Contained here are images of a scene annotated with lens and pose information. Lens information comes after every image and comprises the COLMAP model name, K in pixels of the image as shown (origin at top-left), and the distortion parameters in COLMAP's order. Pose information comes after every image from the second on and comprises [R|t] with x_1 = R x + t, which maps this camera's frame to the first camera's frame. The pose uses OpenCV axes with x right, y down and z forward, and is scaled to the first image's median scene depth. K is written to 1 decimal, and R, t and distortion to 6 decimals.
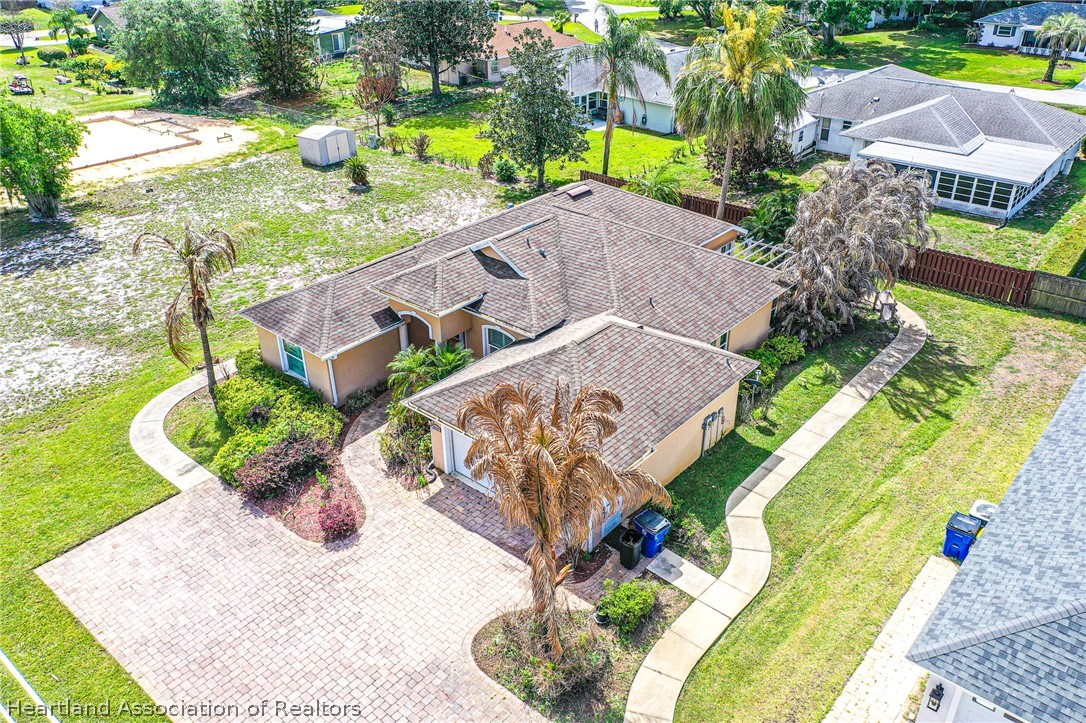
lens RADIAL K [[860.0, 0, 541.8], [0, 860.0, 359.3], [0, 0, 1]] dist [0.010516, 0.003304]
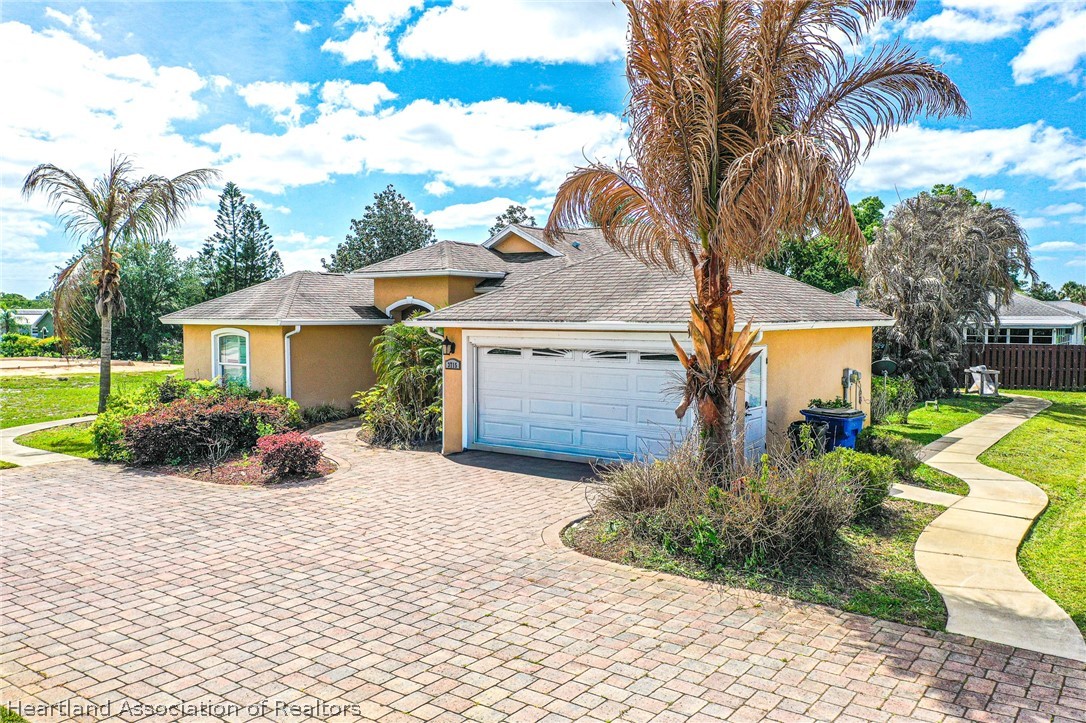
lens RADIAL K [[860.0, 0, 544.2], [0, 860.0, 361.1], [0, 0, 1]] dist [0.010516, 0.003304]
pose [[0.996723, 0.001638, 0.080874, -0.087864], [0.035089, 0.892078, -0.450517, 0.307848], [-0.072884, 0.451878, 0.889097, 0.341565]]
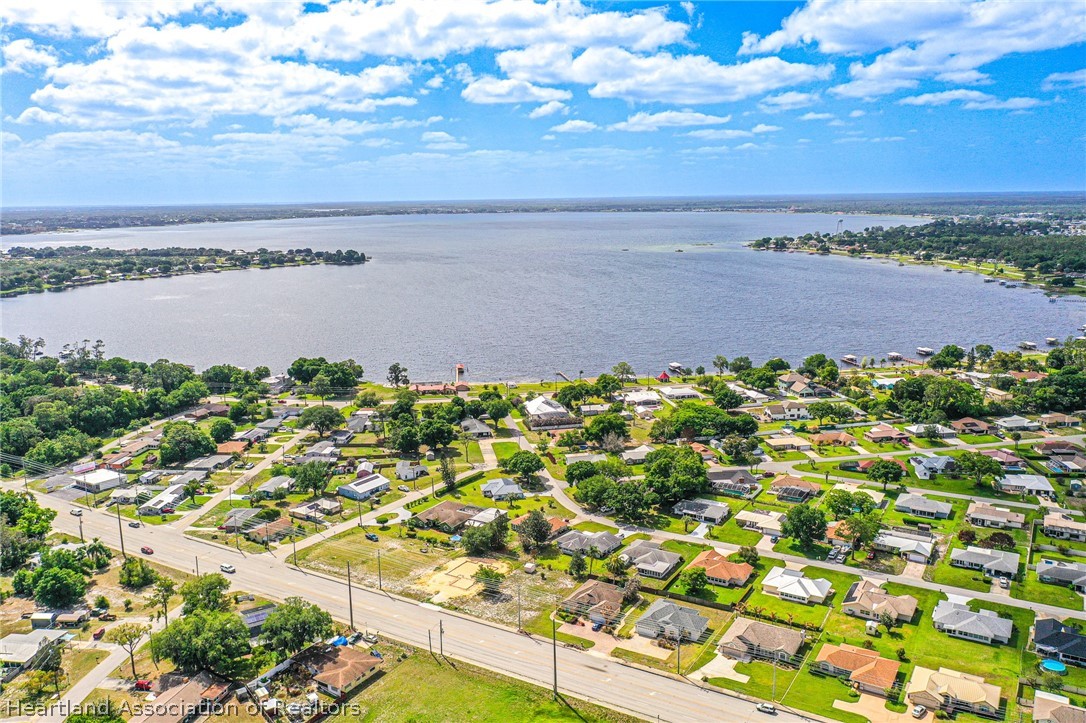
lens RADIAL K [[860.0, 0, 544.9], [0, 860.0, 359.9], [0, 0, 1]] dist [0.010516, 0.003304]
pose [[0.986616, -0.050198, 0.155140, -1.625975], [0.096566, 0.946520, -0.307855, 0.249769], [-0.131389, 0.318716, 0.938700, -7.332528]]
